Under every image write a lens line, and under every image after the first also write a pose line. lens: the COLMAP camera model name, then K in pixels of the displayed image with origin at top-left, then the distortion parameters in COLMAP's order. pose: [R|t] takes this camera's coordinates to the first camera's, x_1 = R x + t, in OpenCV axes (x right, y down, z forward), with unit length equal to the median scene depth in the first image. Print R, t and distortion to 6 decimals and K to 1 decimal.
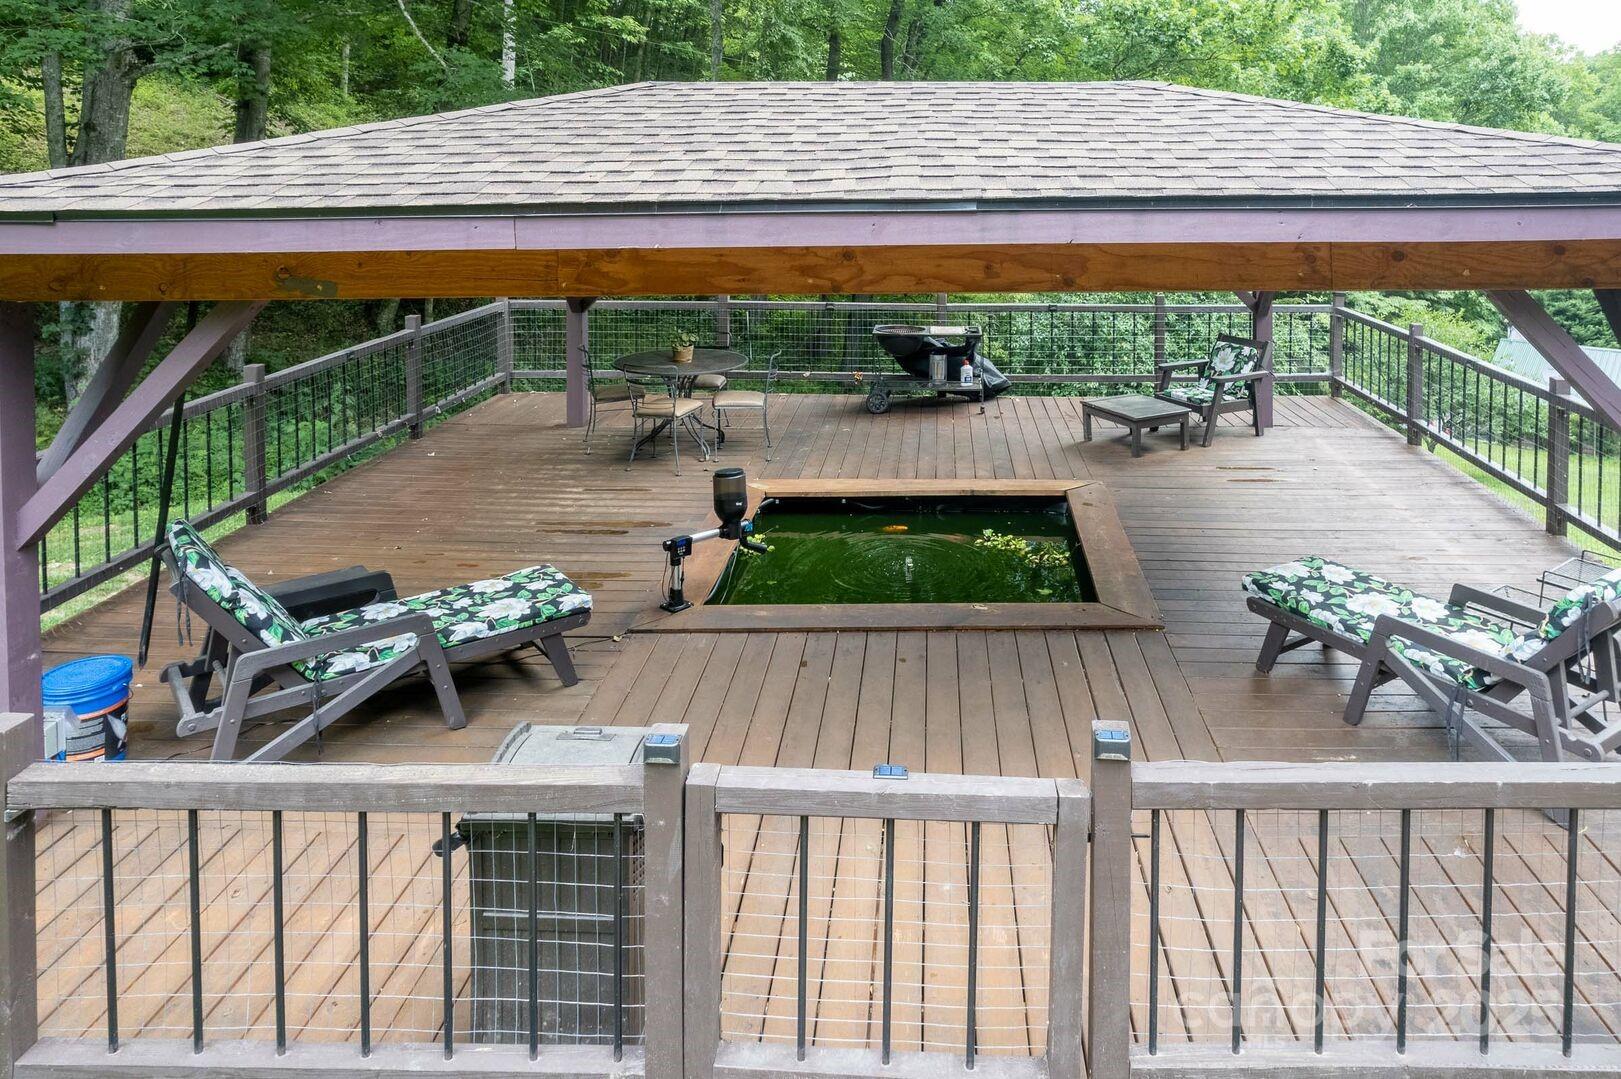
lens RADIAL K [[1824.5, 0, 810.5], [0, 1824.5, 539.5], [0, 0, 1]] dist [-0.158381, 0.014089]
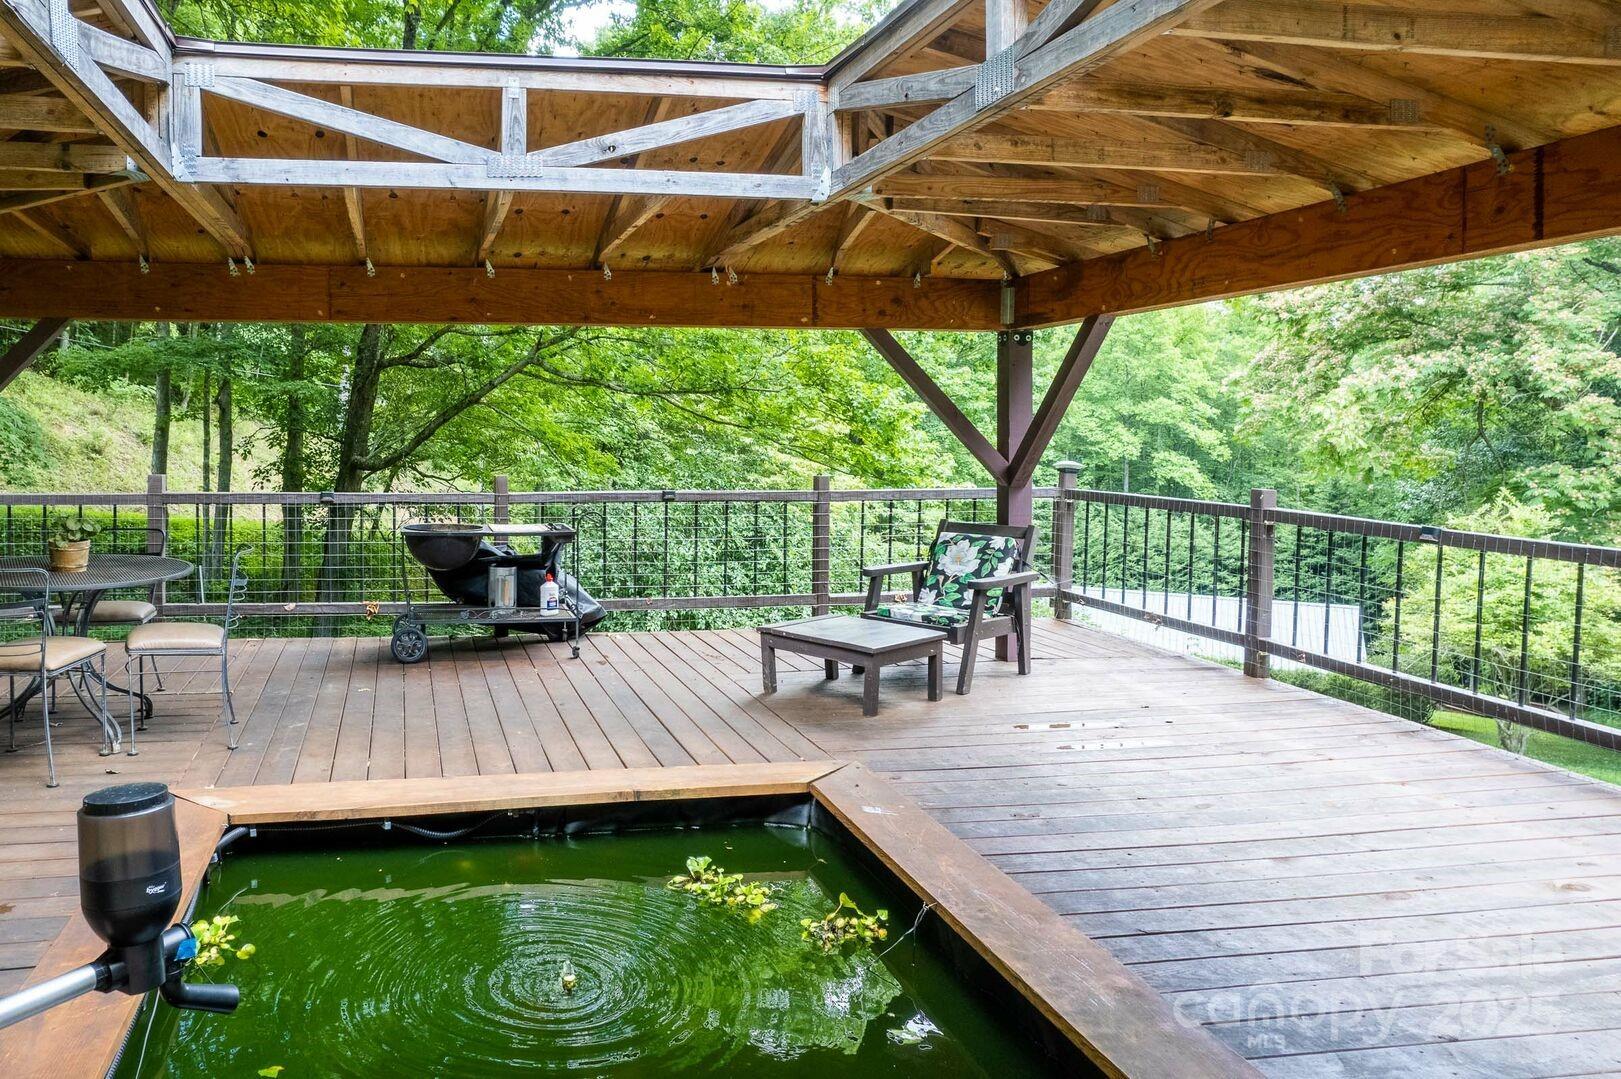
lens RADIAL K [[1824.5, 0, 810.5], [0, 1824.5, 539.5], [0, 0, 1]] dist [-0.158381, 0.014089]
pose [[0.957530, -0.015202, 0.287932, -0.010069], [0.056688, 0.989044, -0.136300, -0.020656], [-0.282705, 0.146833, 0.947902, 0.403769]]
